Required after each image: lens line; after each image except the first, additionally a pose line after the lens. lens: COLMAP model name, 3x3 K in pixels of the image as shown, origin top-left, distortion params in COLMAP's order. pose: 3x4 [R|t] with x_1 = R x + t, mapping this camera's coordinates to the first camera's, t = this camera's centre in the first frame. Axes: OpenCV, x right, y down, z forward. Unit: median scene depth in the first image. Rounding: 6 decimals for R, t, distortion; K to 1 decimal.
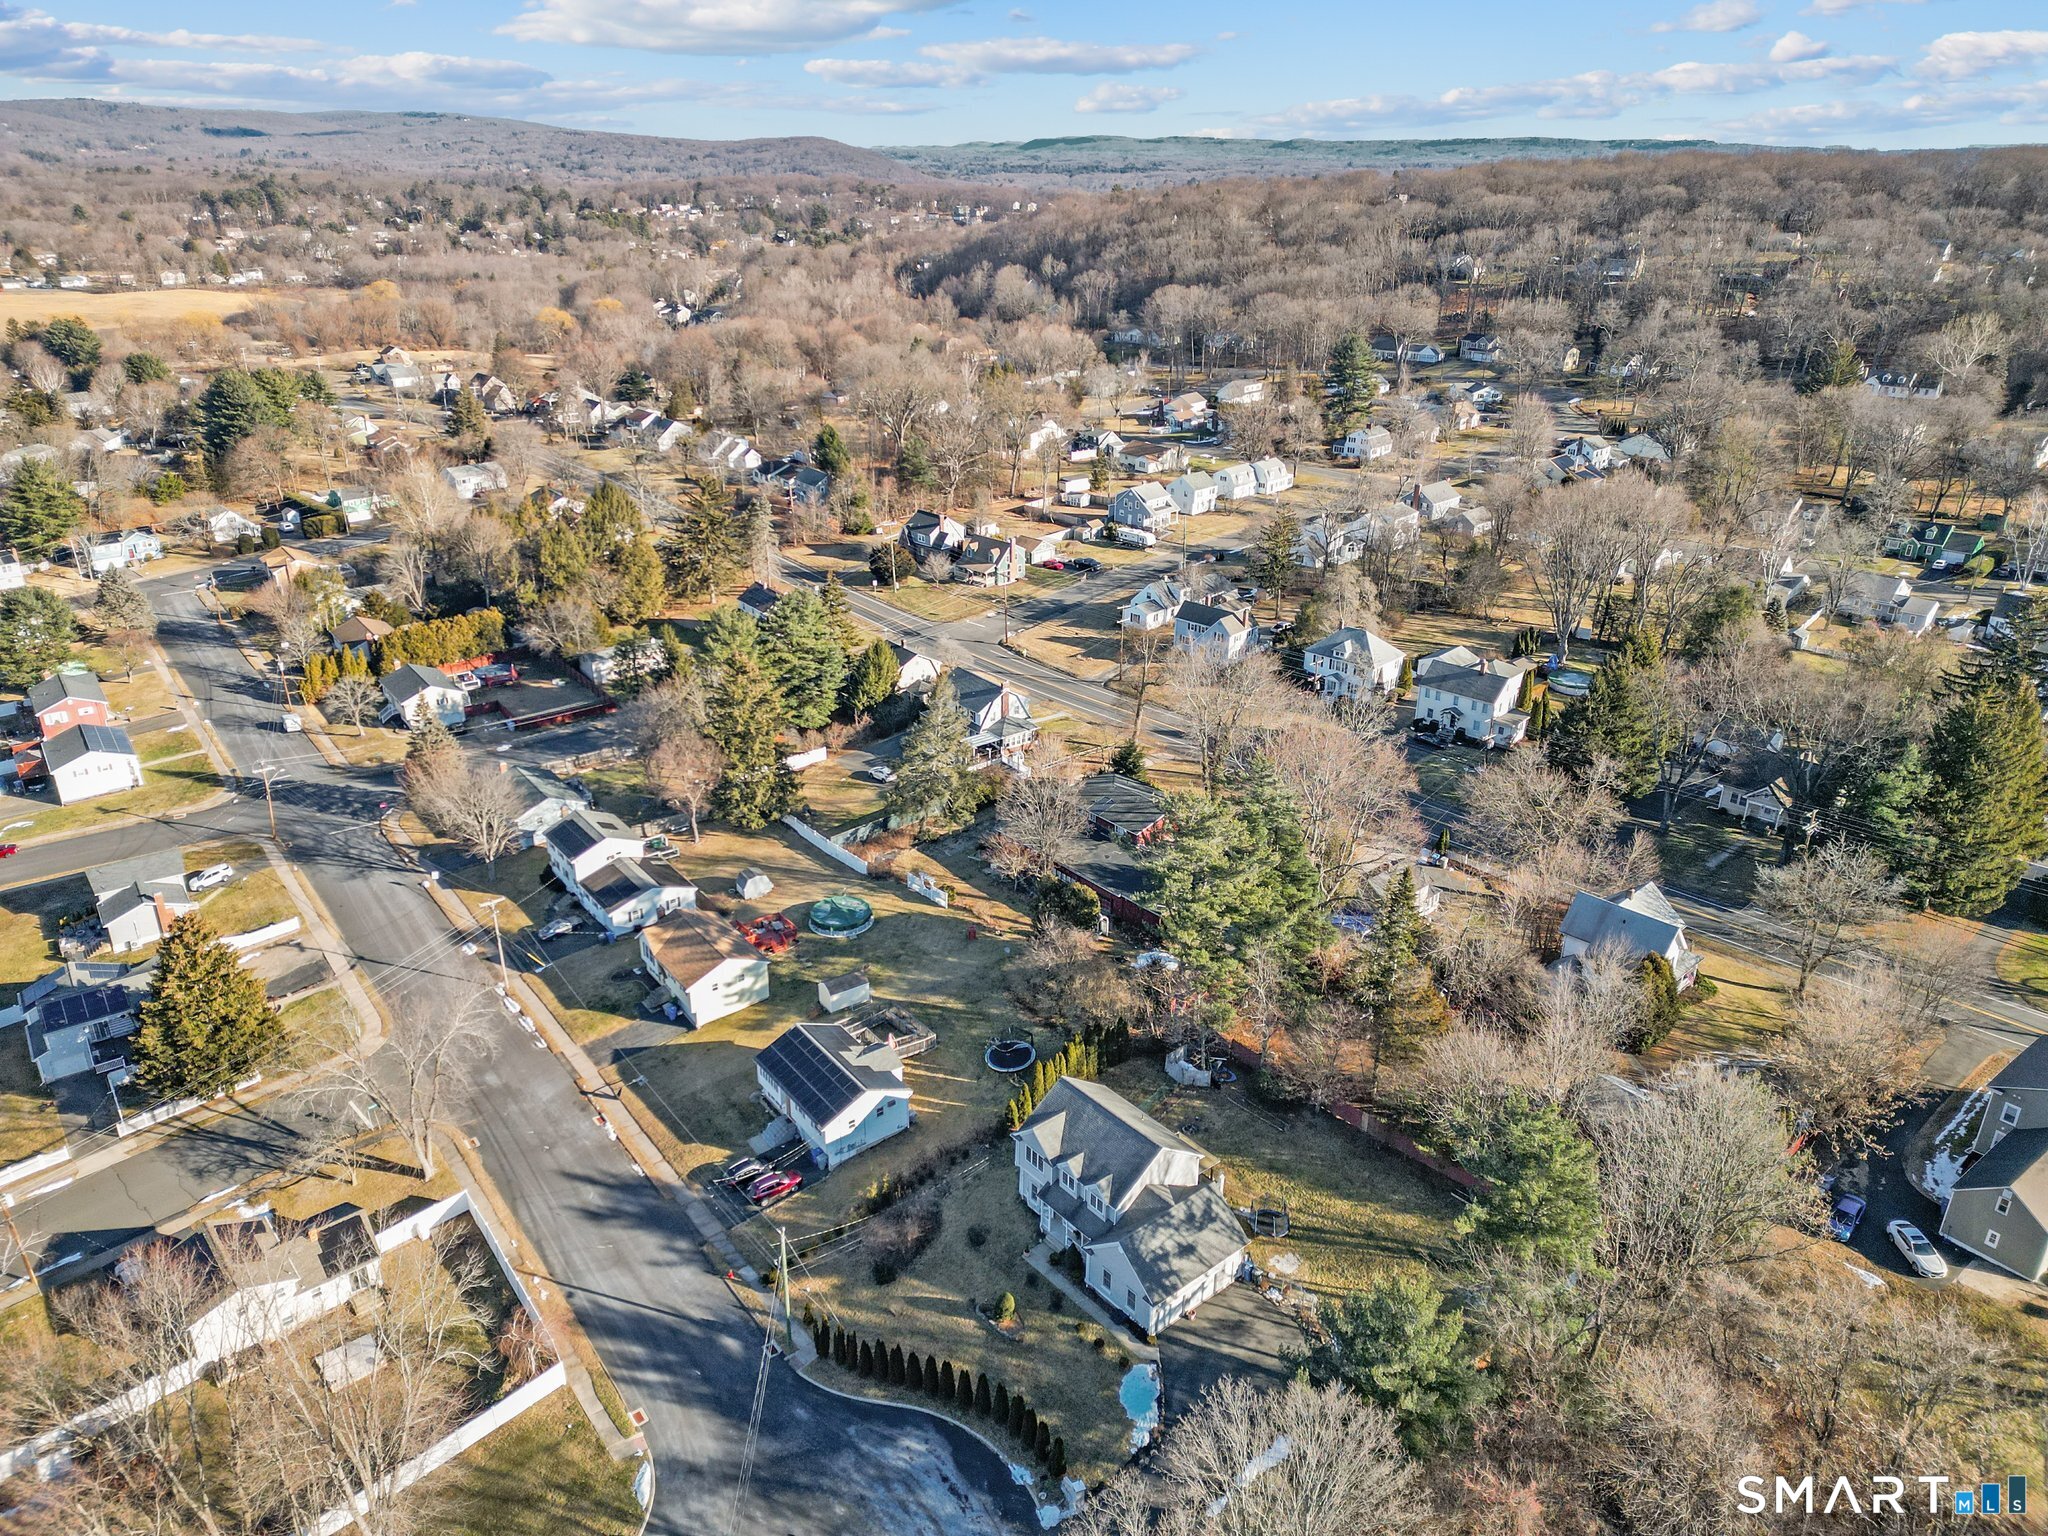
lens RADIAL K [[1421.8, 0, 1012.9], [0, 1421.8, 763.6], [0, 0, 1]] dist [0.091022, -0.084076]
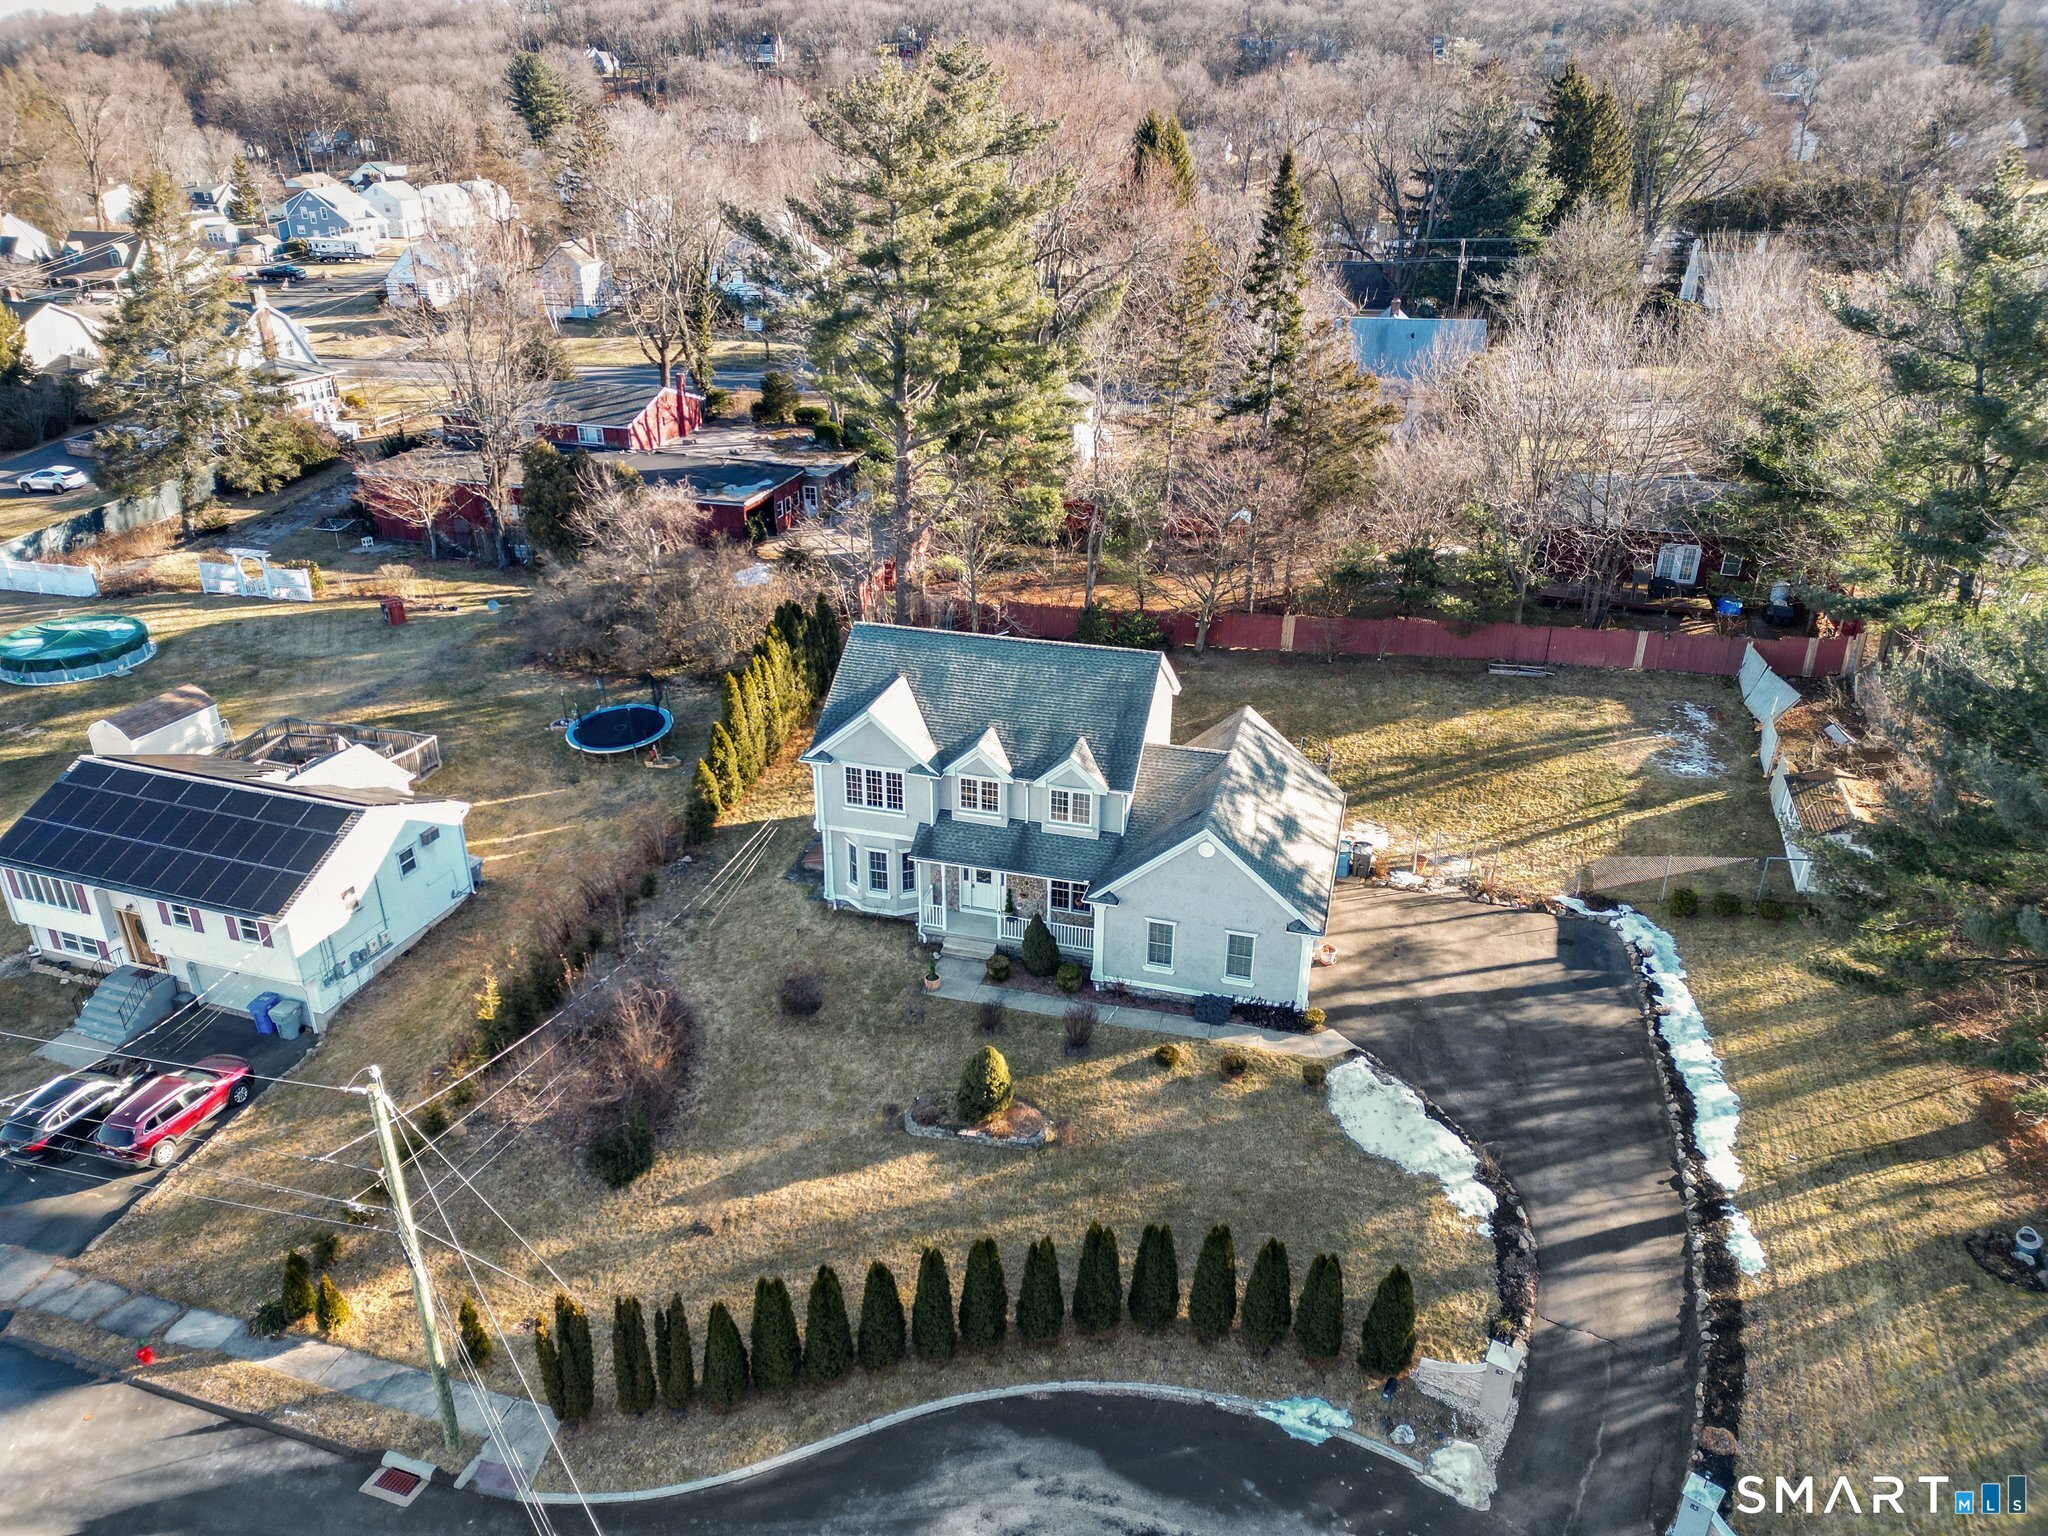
lens RADIAL K [[1421.8, 0, 1012.9], [0, 1421.8, 763.6], [0, 0, 1]] dist [0.091022, -0.084076]
pose [[0.823914, -0.241959, 0.512466, -0.161075], [0.228179, 0.969373, 0.090831, 0.227601], [-0.518748, 0.042097, 0.853890, 0.579648]]
